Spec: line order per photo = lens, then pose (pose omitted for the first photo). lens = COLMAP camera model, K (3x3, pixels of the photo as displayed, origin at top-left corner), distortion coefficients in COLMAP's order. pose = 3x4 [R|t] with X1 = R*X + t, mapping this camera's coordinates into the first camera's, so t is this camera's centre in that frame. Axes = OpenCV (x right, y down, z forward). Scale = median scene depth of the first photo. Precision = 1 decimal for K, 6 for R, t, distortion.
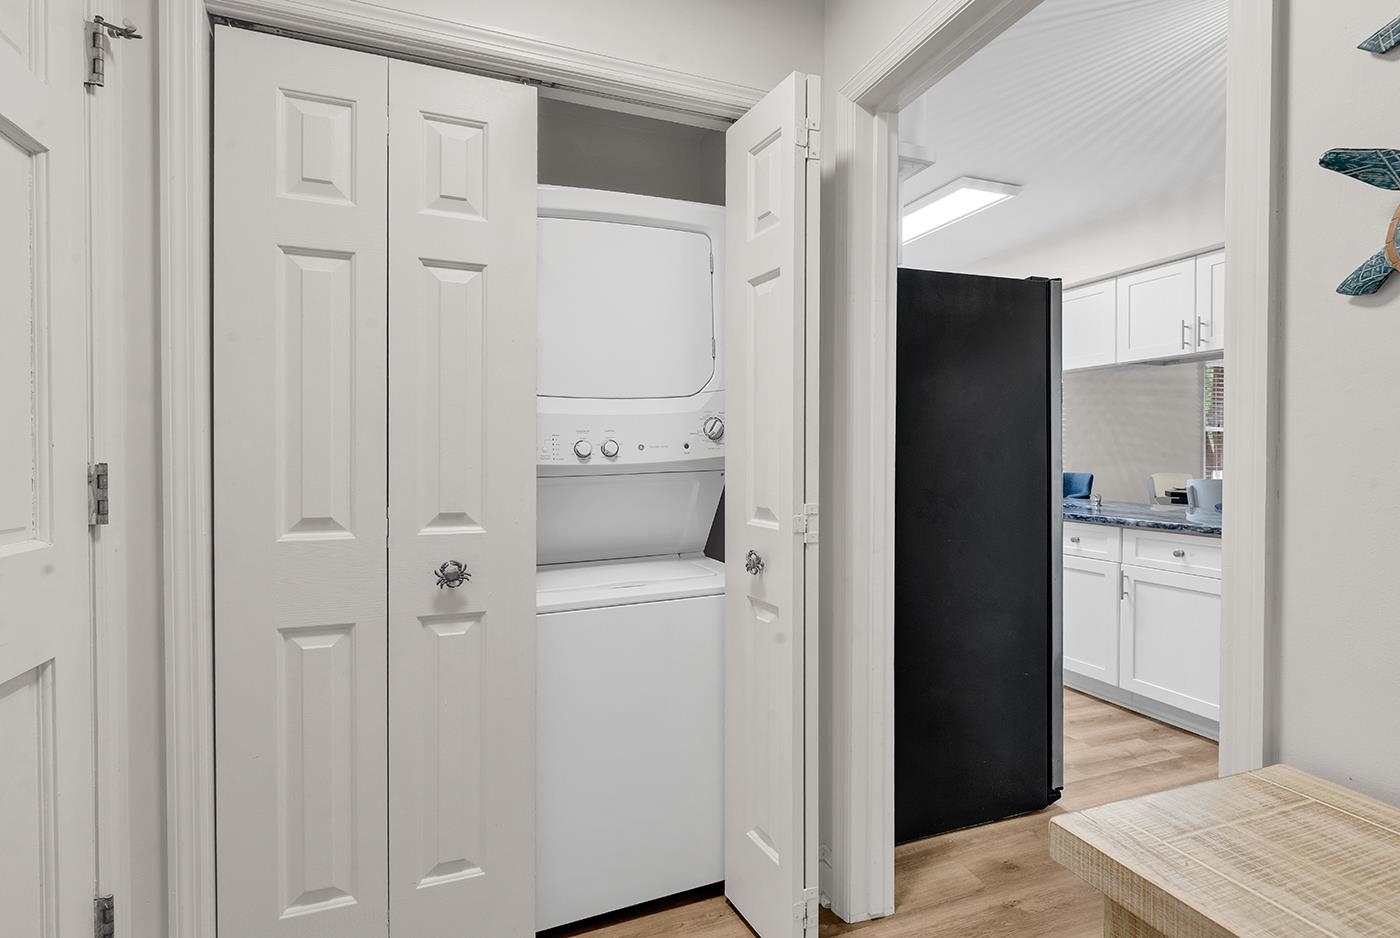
lens RADIAL K [[654.9, 0, 702.6], [0, 654.9, 464.6], [0, 0, 1]] dist [0.003777, -0.001202]
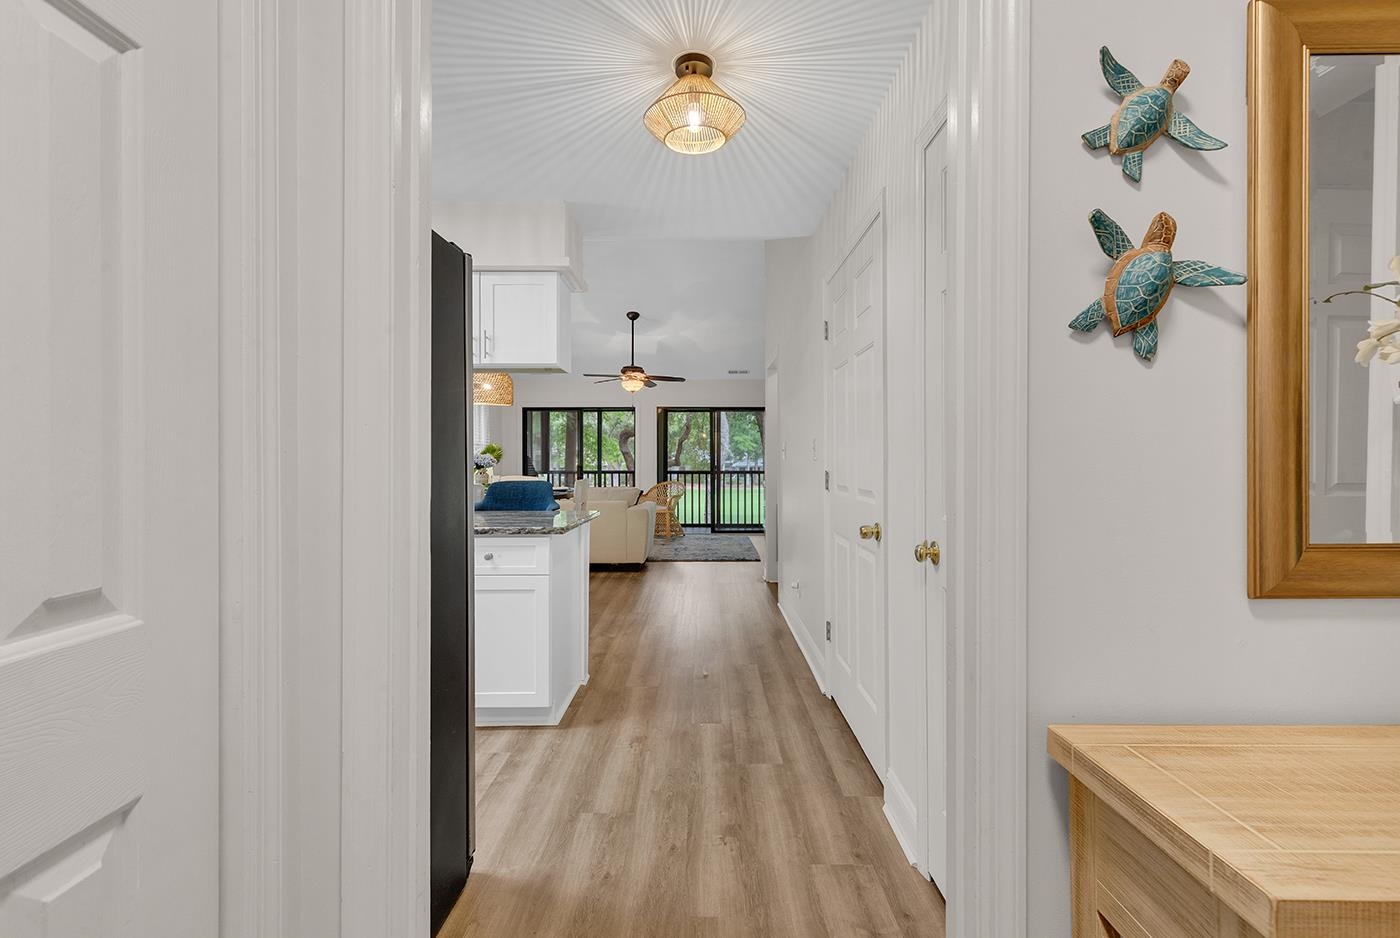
lens RADIAL K [[654.9, 0, 693.1], [0, 654.9, 464.5], [0, 0, 1]] dist [0.003777, -0.001202]
pose [[0.358742, -0.002015, 0.933435, -0.484875], [0.013868, 0.999899, -0.003171, -0.009063], [-0.933334, 0.014082, 0.358733, 1.347197]]
